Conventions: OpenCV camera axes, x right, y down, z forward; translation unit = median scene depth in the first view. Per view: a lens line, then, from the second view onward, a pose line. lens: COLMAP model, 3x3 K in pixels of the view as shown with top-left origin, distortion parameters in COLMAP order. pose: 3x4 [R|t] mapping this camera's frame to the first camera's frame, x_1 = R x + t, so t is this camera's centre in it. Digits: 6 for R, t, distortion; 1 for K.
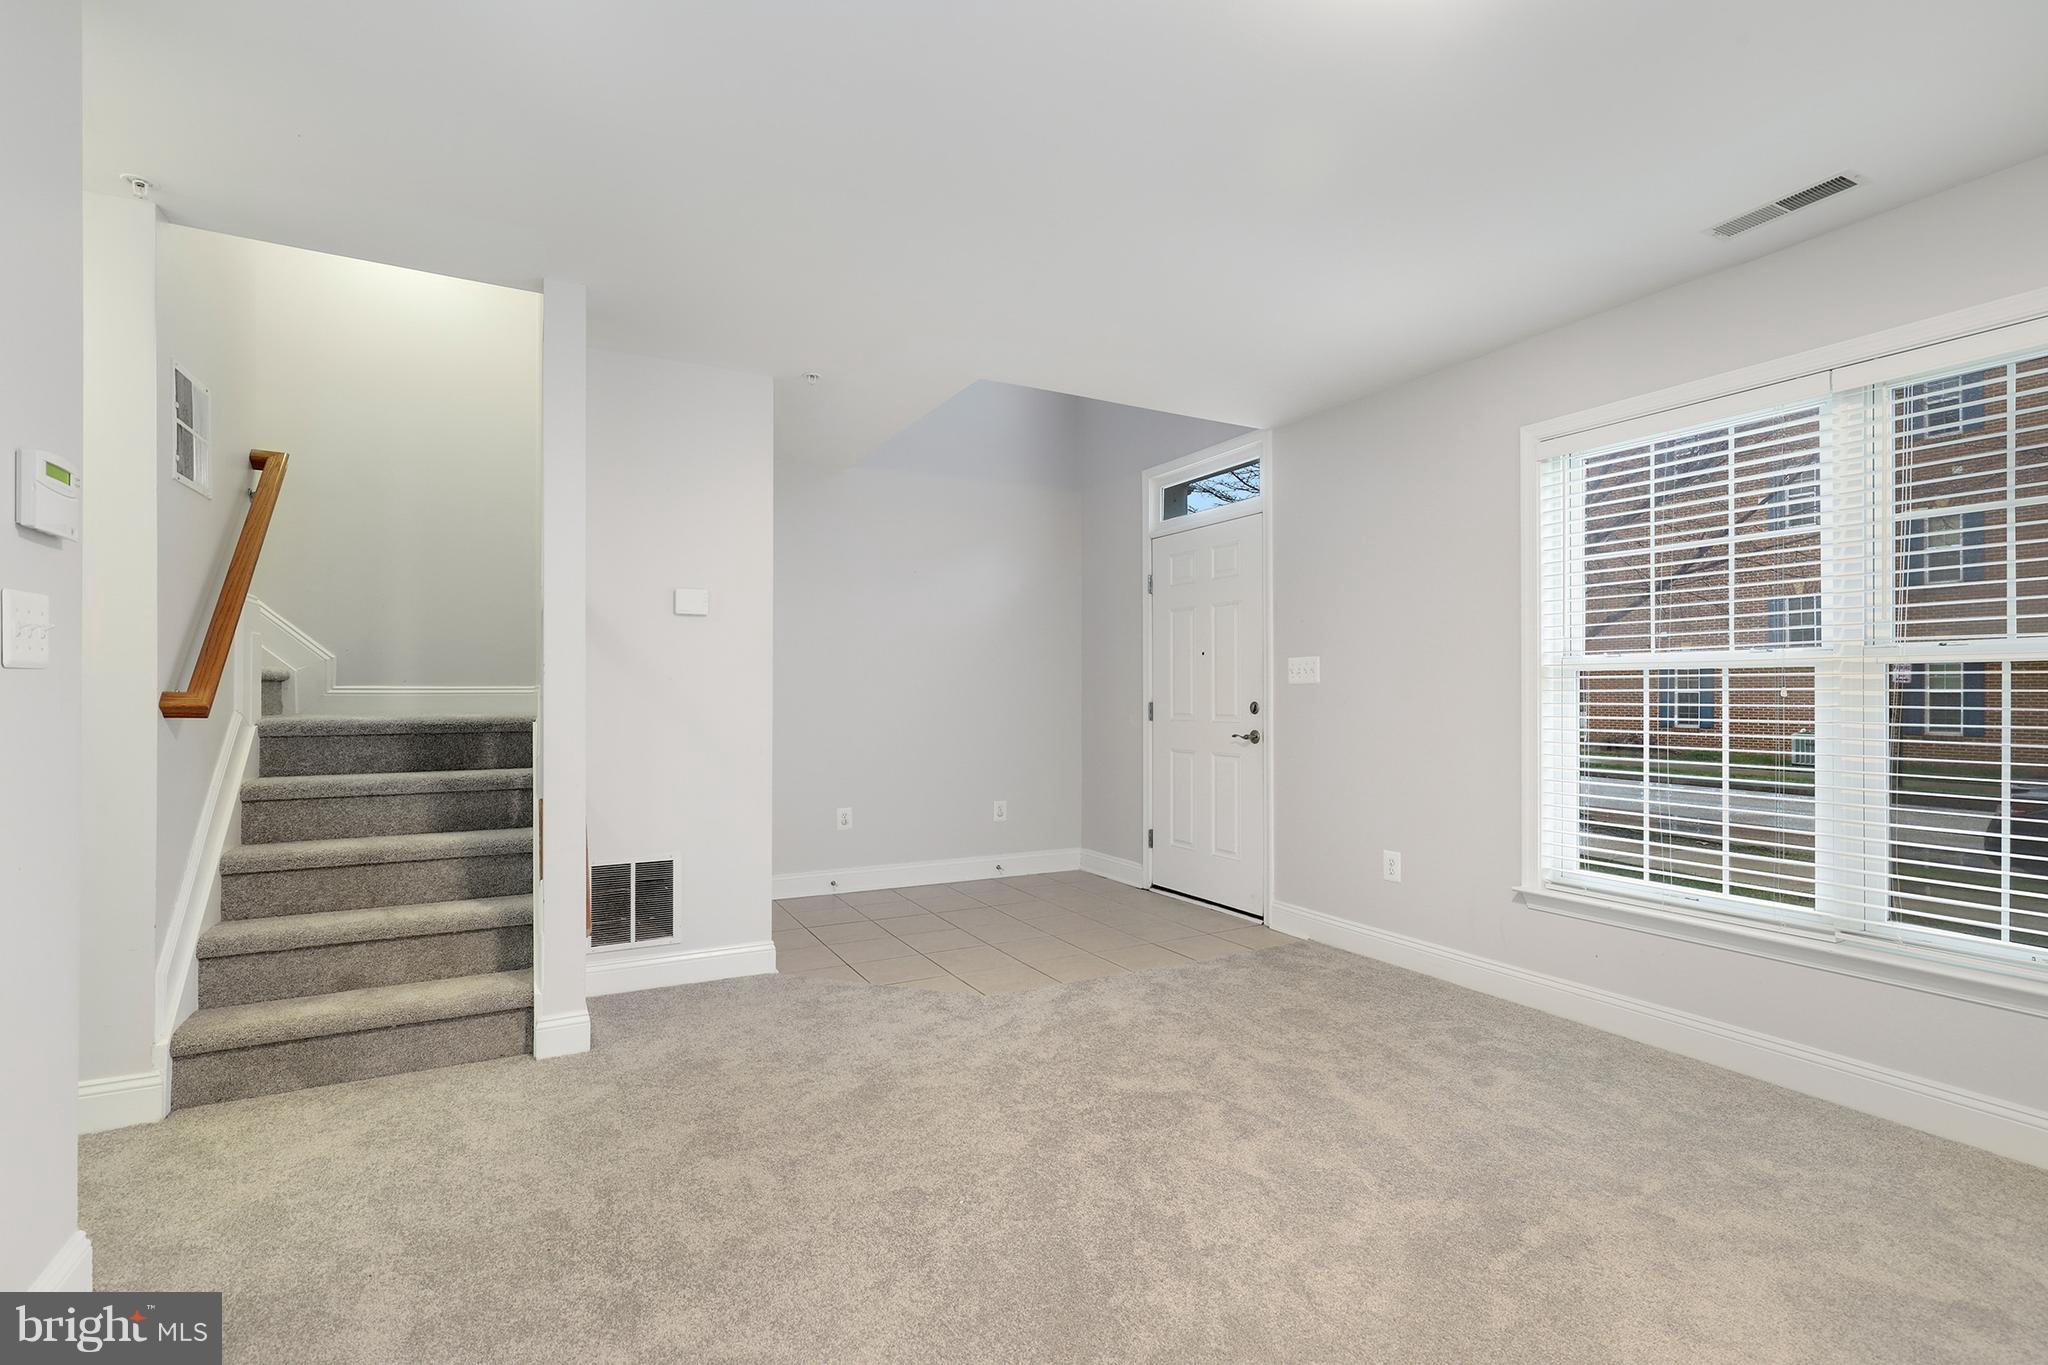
lens RADIAL K [[923.7, 0, 1024.2], [0, 923.7, 689.1], [0, 0, 1]] dist [0.002010, 0.000512]
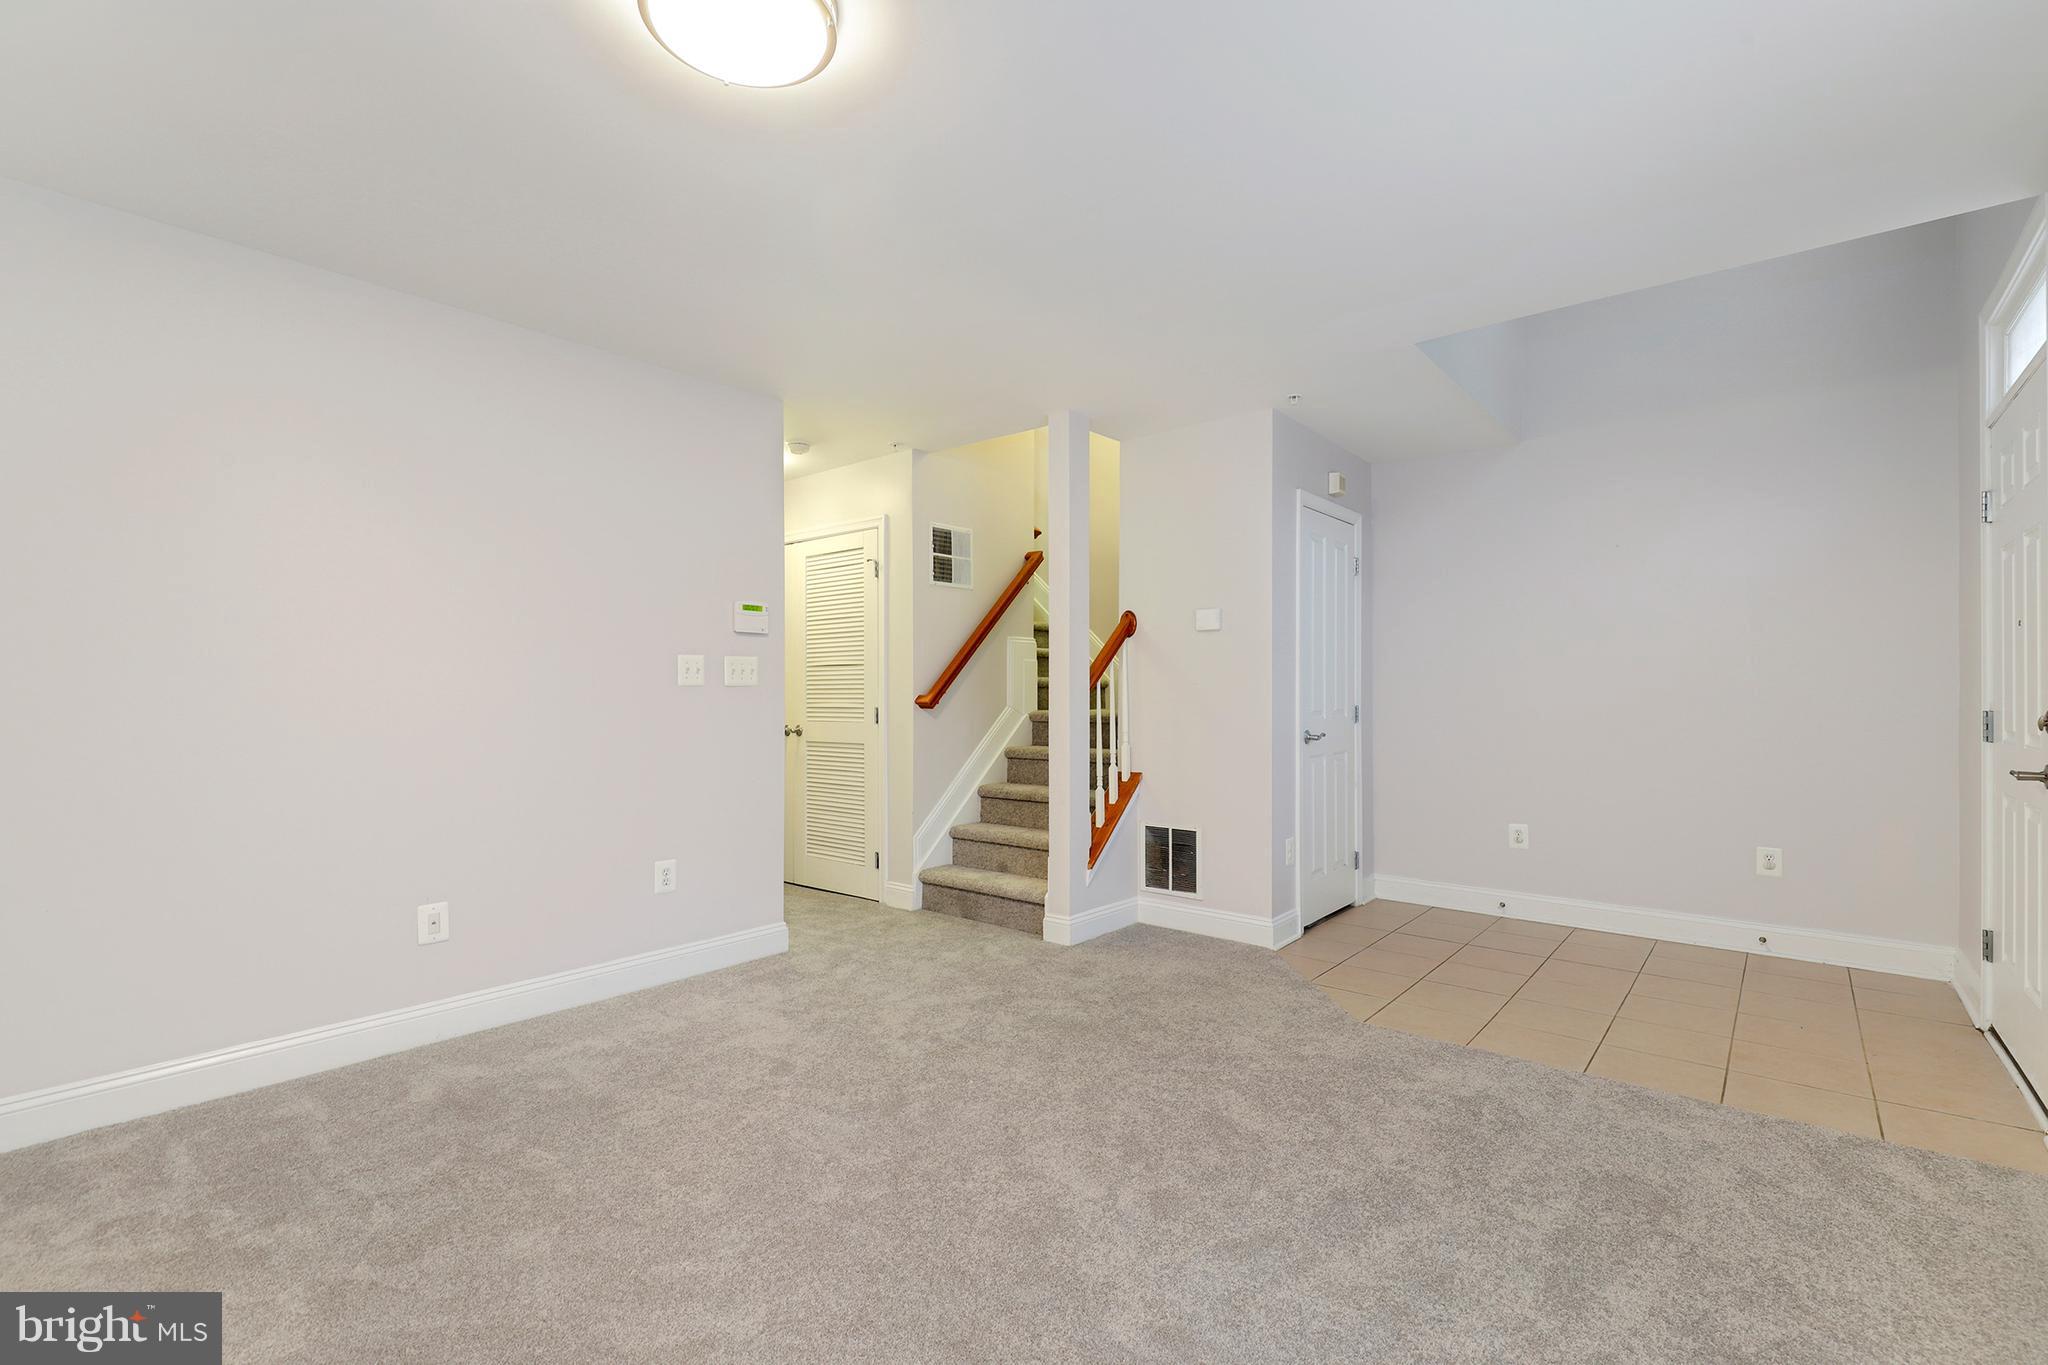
lens RADIAL K [[923.7, 0, 1019.3], [0, 923.7, 691.0], [0, 0, 1]] dist [0.002010, 0.000512]
pose [[0.368278, -0.005323, -0.929701, 0.687412], [0.005118, 0.999980, -0.003698, 0.002183], [0.929702, -0.003396, 0.368297, 0.336657]]
